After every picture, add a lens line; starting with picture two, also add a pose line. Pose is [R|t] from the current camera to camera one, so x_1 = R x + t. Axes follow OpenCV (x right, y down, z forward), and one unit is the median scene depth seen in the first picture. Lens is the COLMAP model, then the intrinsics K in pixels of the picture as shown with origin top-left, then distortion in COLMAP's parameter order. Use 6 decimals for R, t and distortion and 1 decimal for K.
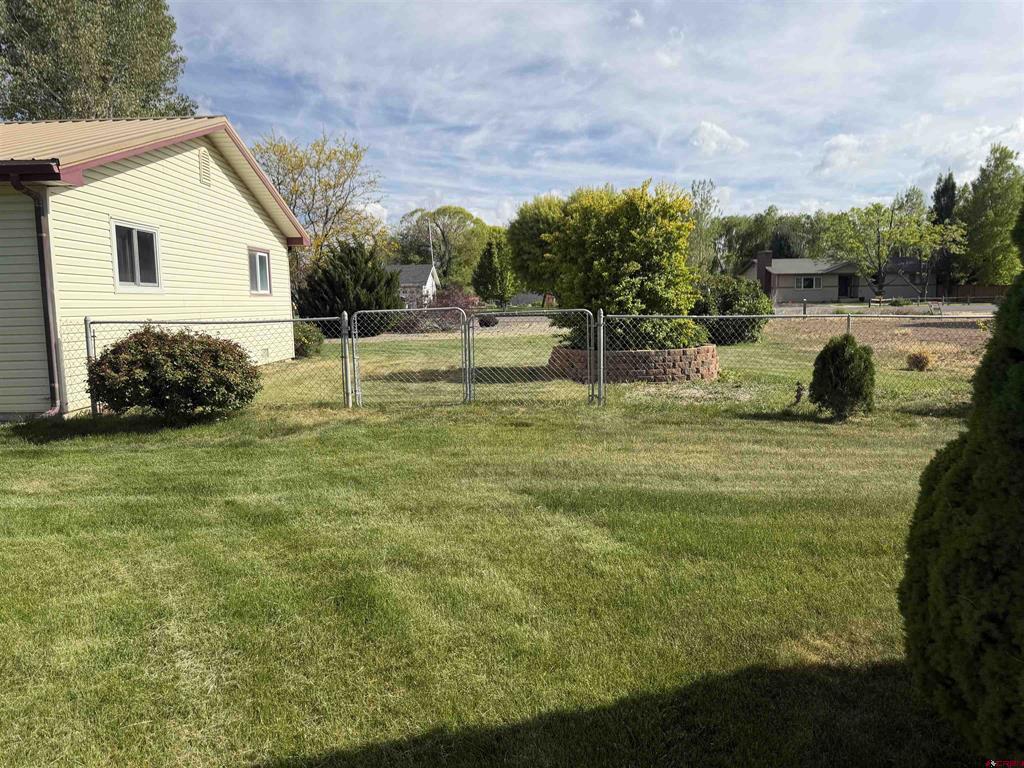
lens RADIAL K [[744.6, 0, 511.6], [0, 744.6, 377.5], [0, 0, 1]] dist [0.065005, -0.069382]
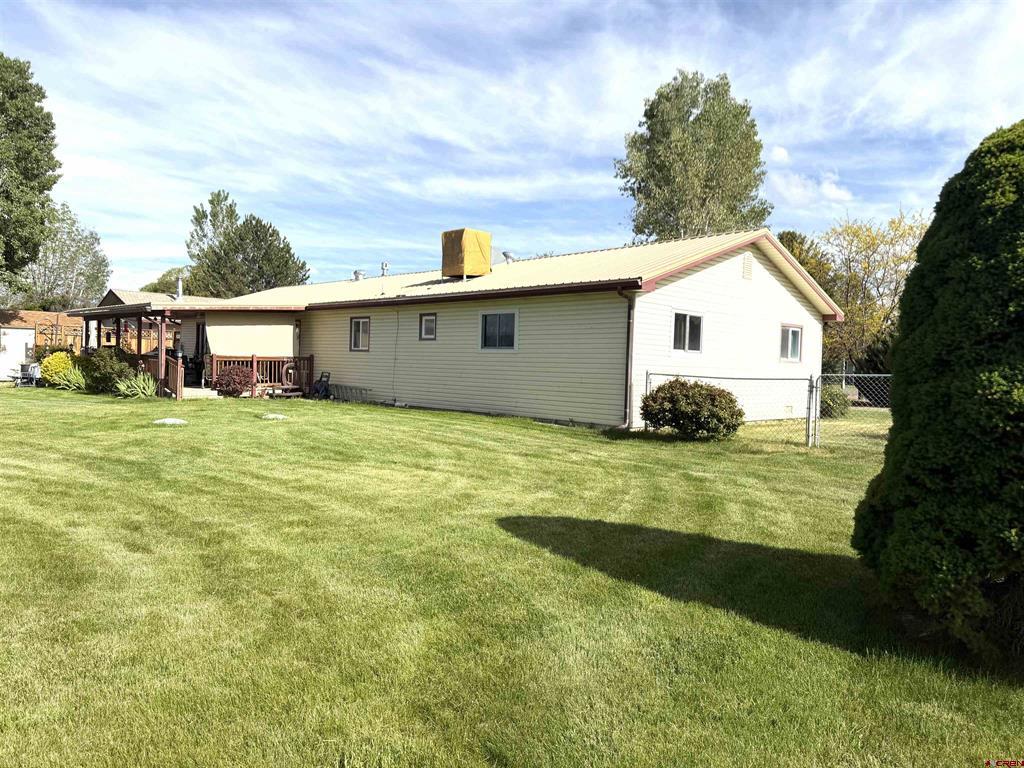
lens RADIAL K [[744.6, 0, 511.6], [0, 744.6, 377.5], [0, 0, 1]] dist [0.065005, -0.069382]
pose [[0.716439, 0.047291, -0.696045, 0.349774], [-0.110610, 0.992780, -0.046400, 0.042716], [0.688826, 0.110232, 0.716497, -0.355132]]
